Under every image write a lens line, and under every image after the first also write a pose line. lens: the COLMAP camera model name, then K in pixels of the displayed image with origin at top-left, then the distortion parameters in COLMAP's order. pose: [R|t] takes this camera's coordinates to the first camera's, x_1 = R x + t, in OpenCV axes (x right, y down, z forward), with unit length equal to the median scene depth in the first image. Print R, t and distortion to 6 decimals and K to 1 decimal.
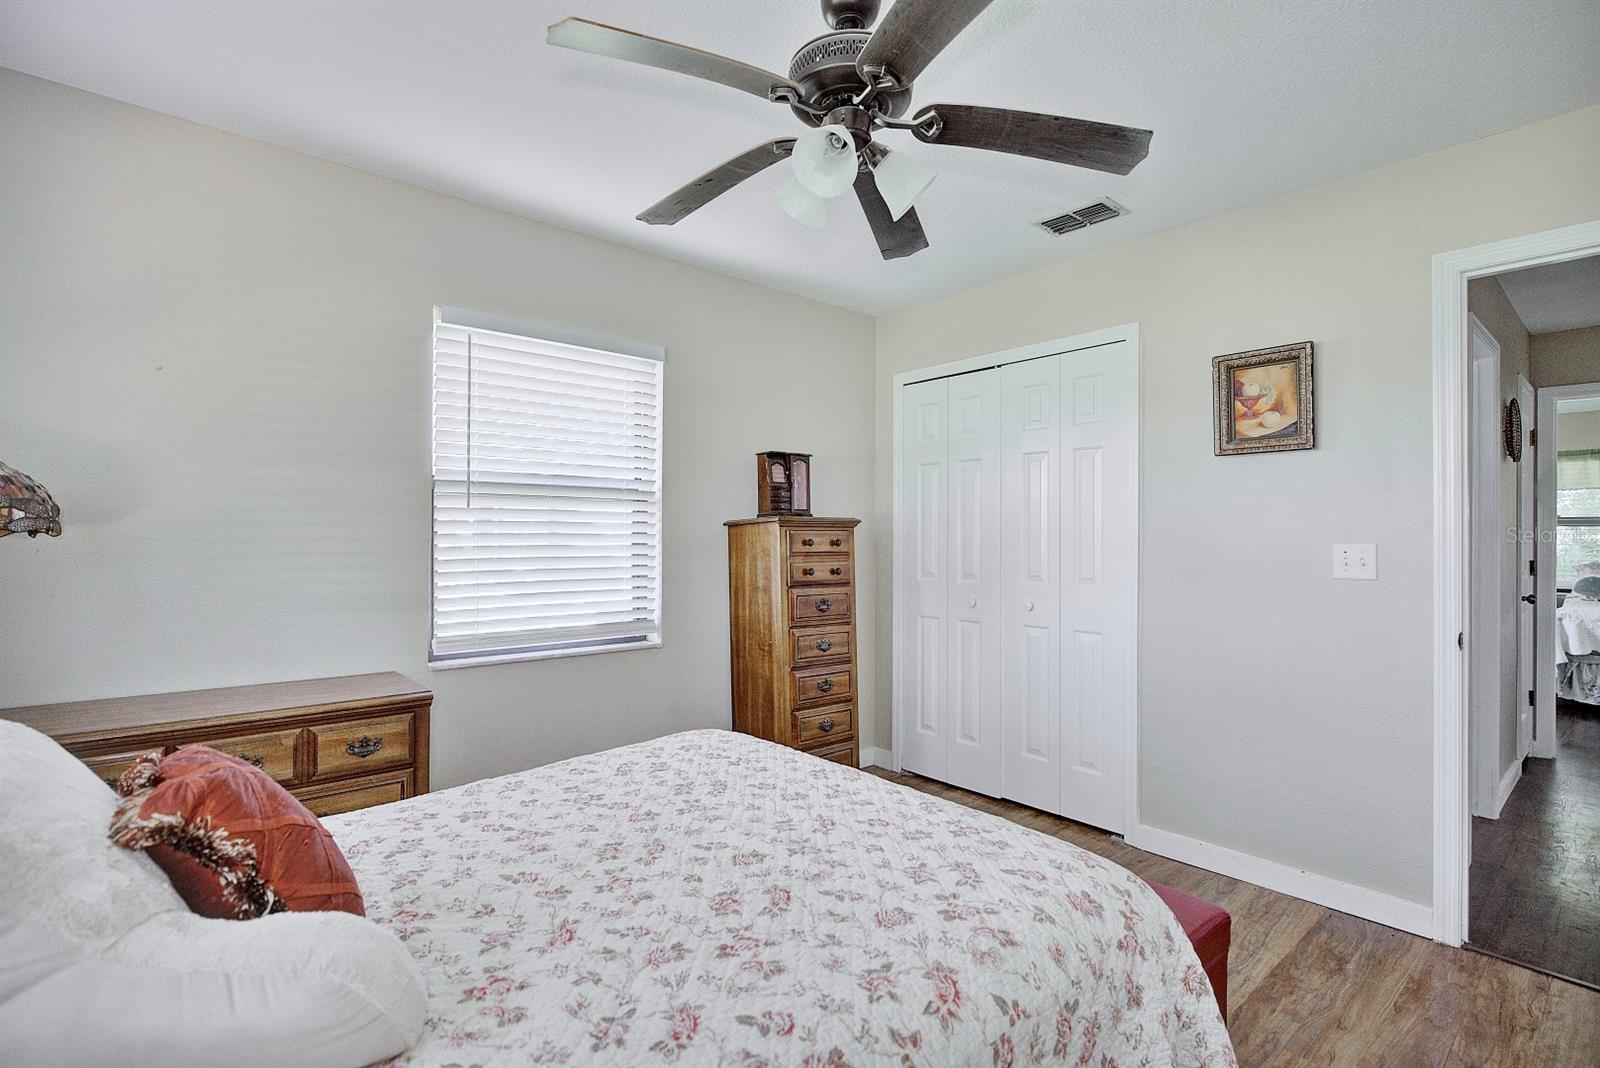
lens RADIAL K [[750.0, 0, 803.4], [0, 750.0, 541.1], [0, 0, 1]] dist [0.003612, 0.000246]
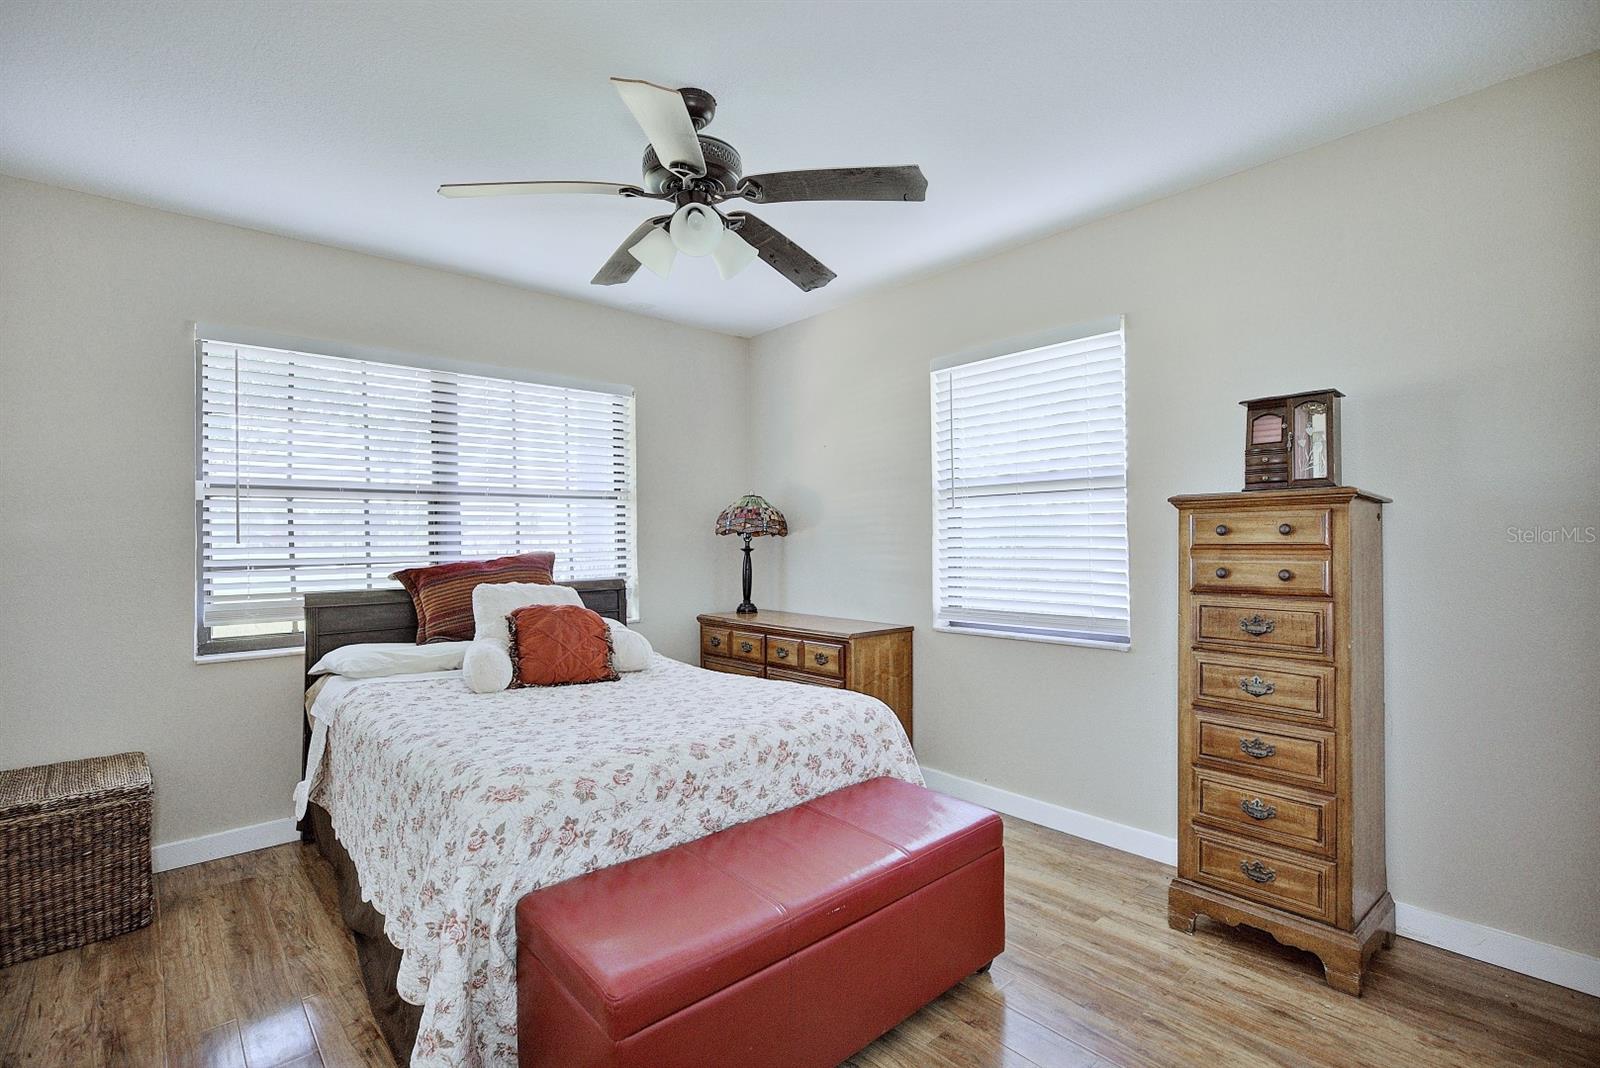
lens RADIAL K [[750.0, 0, 804.4], [0, 750.0, 537.9], [0, 0, 1]] dist [0.003612, 0.000246]
pose [[-0.003945, -0.007611, -0.999963, 0.697291], [0.010751, 0.999913, -0.007653, 0.009858], [0.999934, -0.010781, -0.003863, 0.618062]]
